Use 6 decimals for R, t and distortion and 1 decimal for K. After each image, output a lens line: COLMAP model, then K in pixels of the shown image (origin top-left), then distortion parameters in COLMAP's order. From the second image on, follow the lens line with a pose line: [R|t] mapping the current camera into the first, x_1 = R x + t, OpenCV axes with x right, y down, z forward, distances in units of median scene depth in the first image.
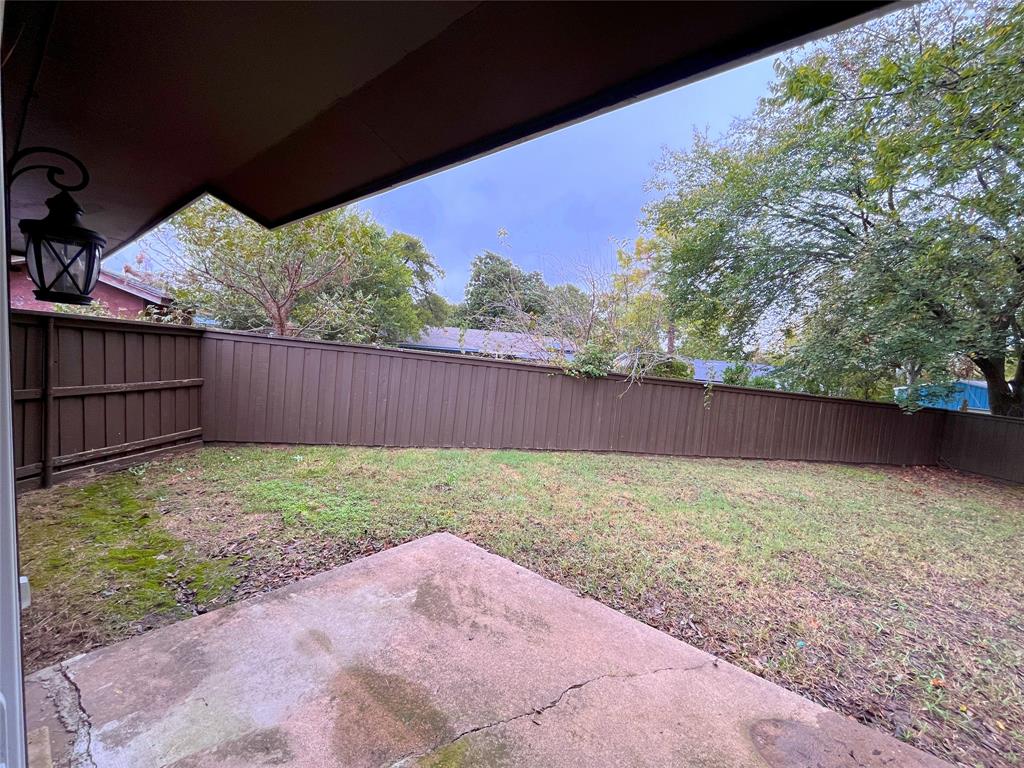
lens RADIAL K [[419.2, 0, 513.8], [0, 419.2, 389.8], [0, 0, 1]] dist [-0.000809, -0.000370]
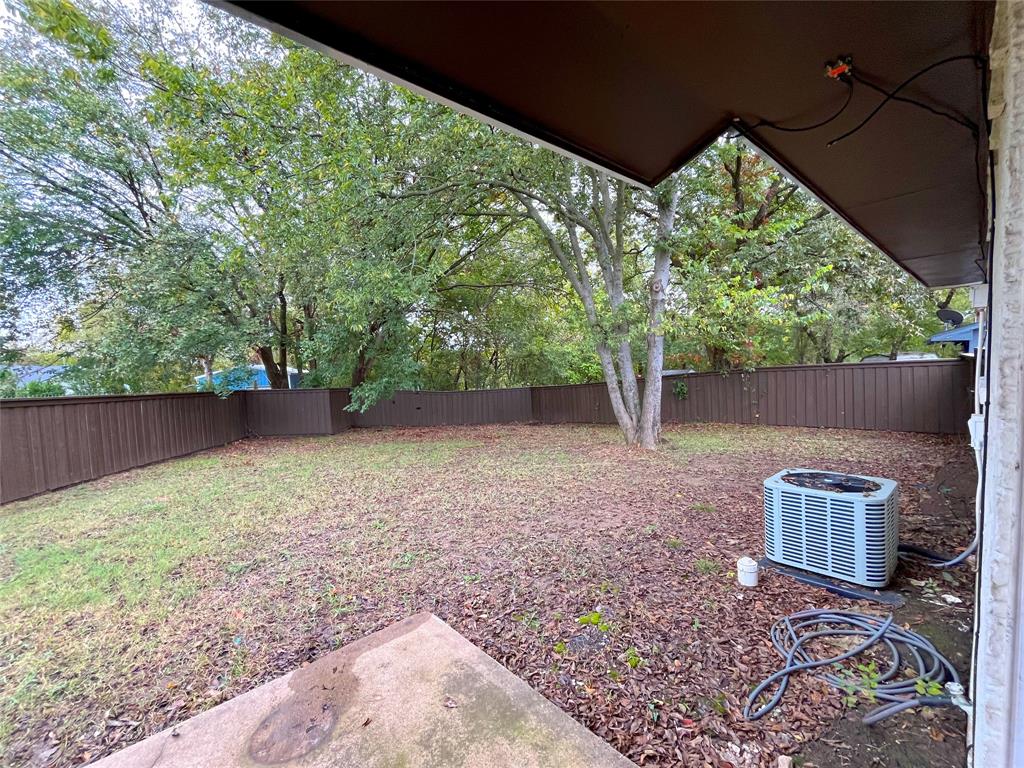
lens RADIAL K [[419.2, 0, 513.6], [0, 419.2, 386.3], [0, 0, 1]] dist [-0.000809, -0.000370]
pose [[0.174287, -0.128498, 0.976275, -0.071871], [0.119911, 0.986840, 0.108481, -0.013733], [-0.977366, 0.098159, 0.187402, 0.093102]]
